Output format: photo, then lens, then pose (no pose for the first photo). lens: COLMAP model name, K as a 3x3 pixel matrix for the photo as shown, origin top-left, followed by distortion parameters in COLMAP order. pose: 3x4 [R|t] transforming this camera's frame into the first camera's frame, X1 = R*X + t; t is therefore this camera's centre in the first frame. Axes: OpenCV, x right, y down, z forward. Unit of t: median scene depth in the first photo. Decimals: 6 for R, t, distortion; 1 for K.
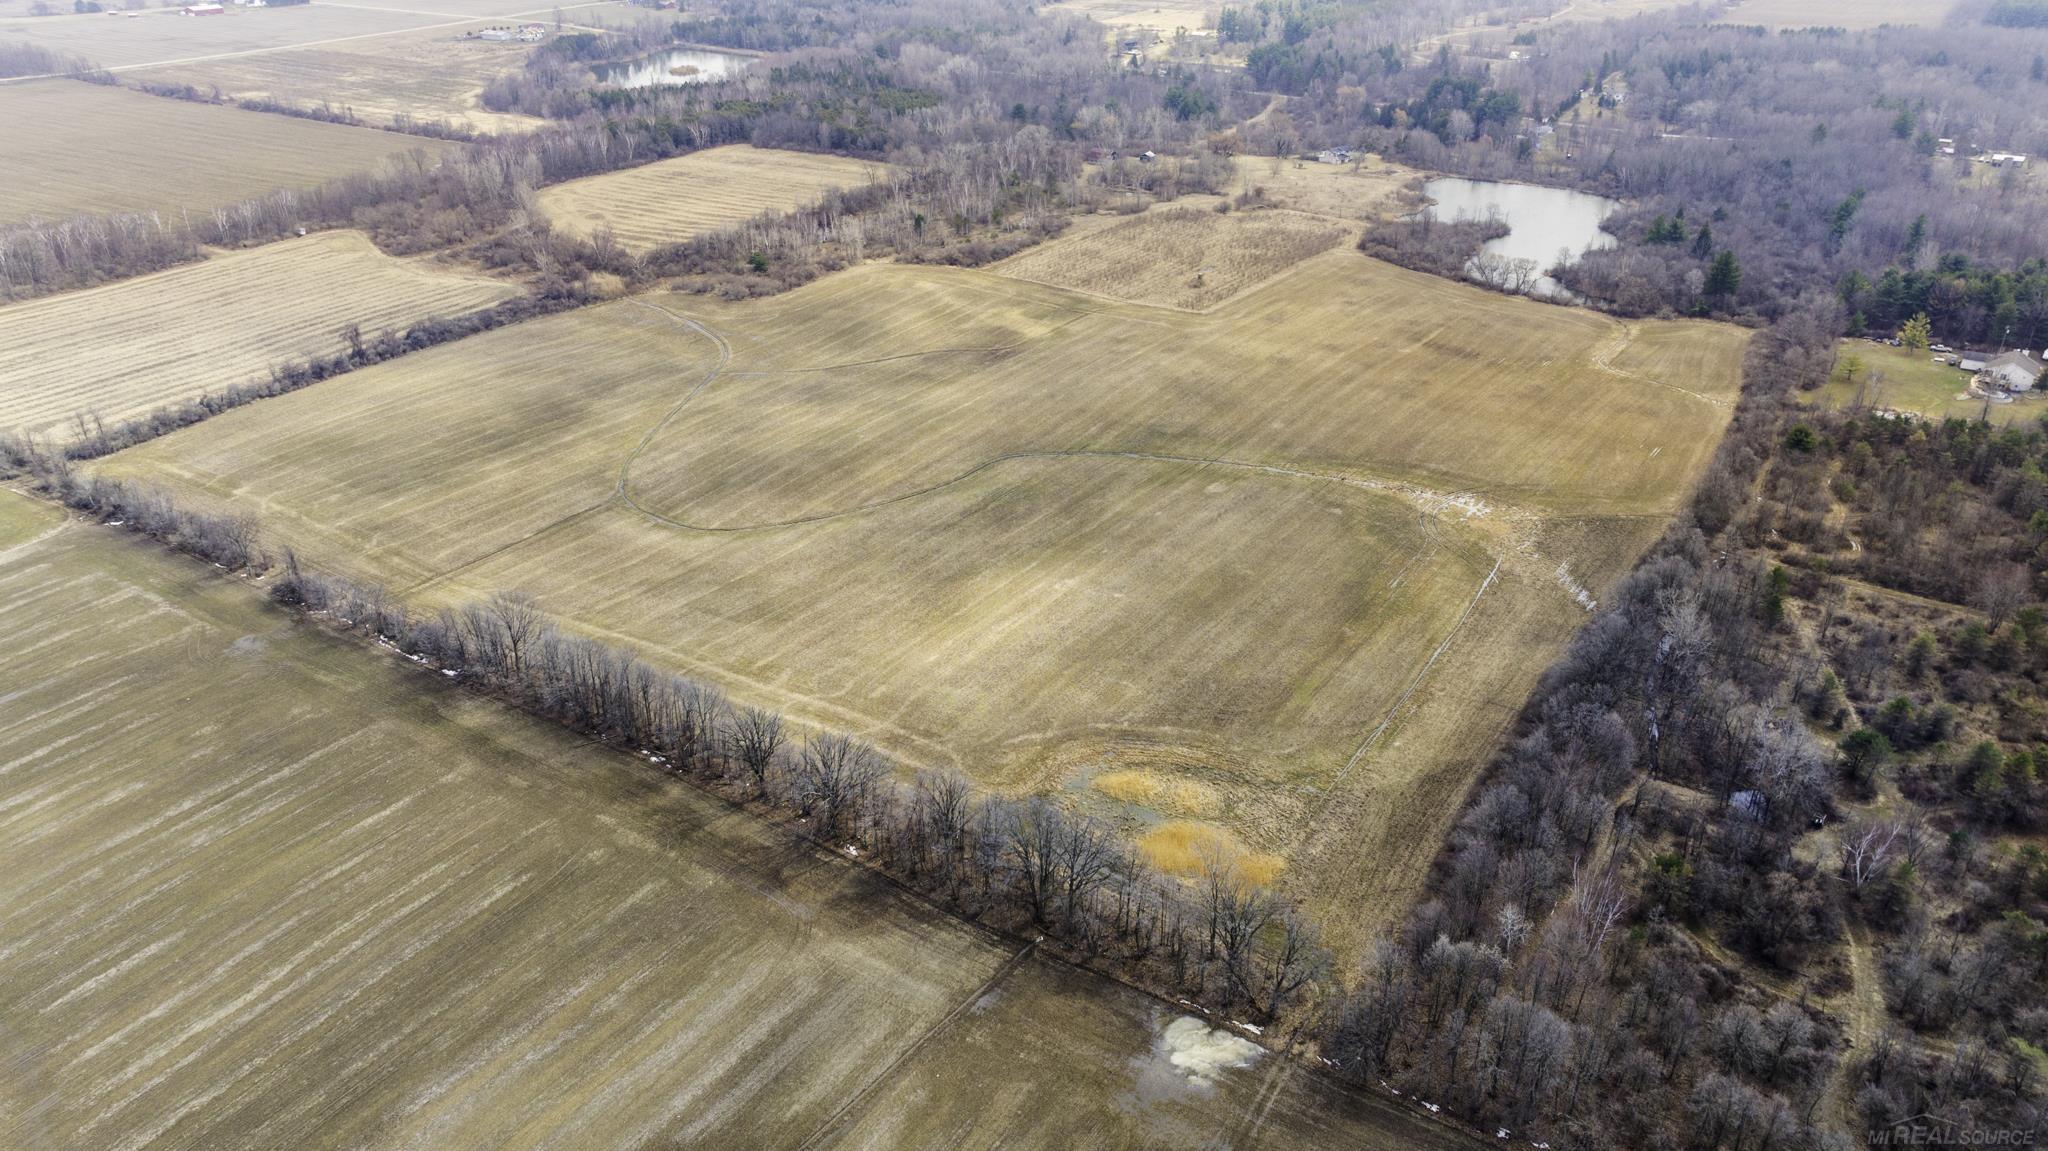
lens RADIAL K [[1447.2, 0, 1026.4], [0, 1447.2, 571.2], [0, 0, 1]] dist [-0.019709, 0.010444]
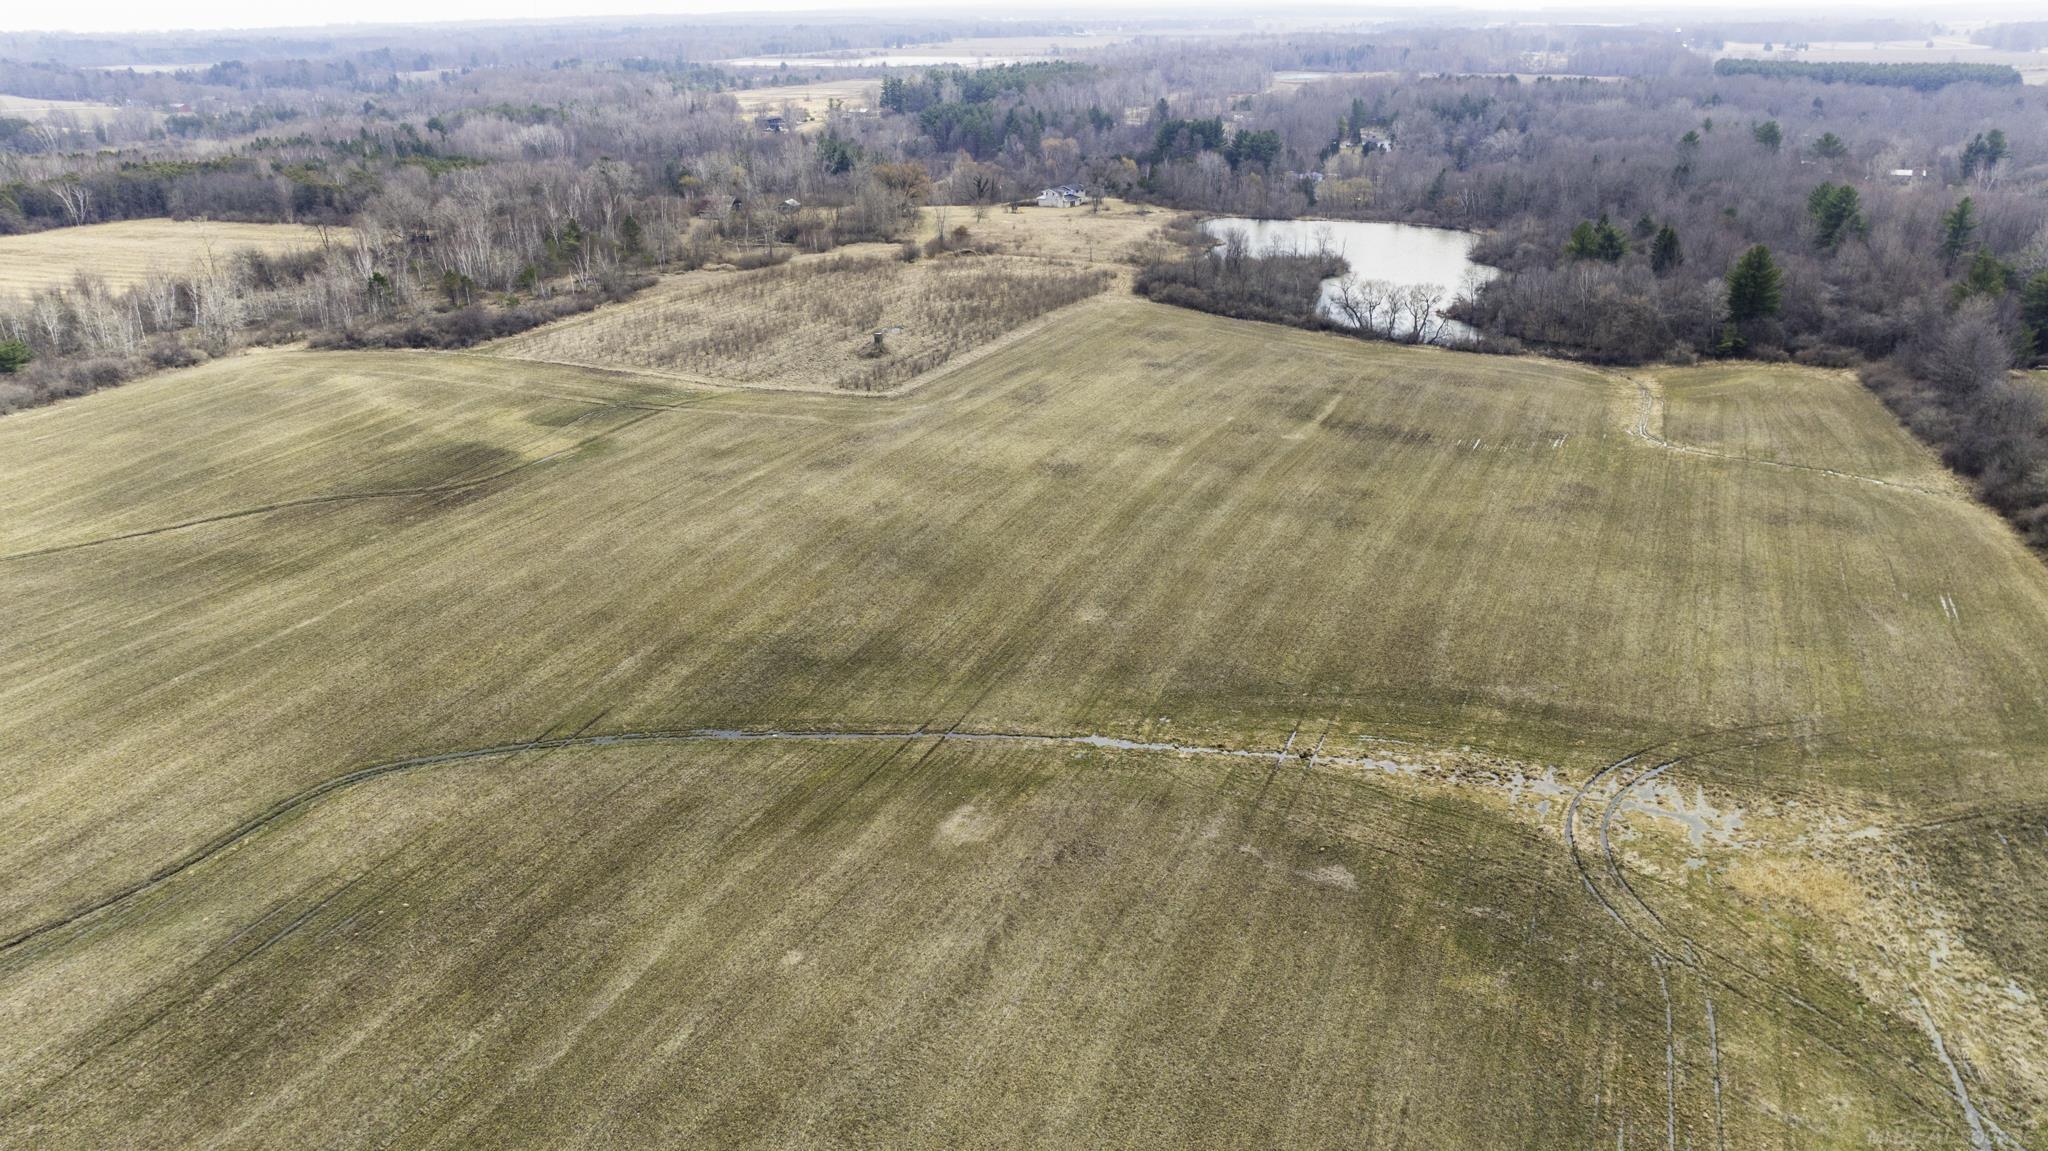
lens RADIAL K [[1447.2, 0, 1007.2], [0, 1447.2, 577.1], [0, 0, 1]] dist [-0.019709, 0.010444]
pose [[0.978723, -0.076987, 0.190197, 0.057950], [0.096303, 0.990857, -0.094486, -0.059140], [-0.181184, 0.110792, 0.977188, 0.474994]]
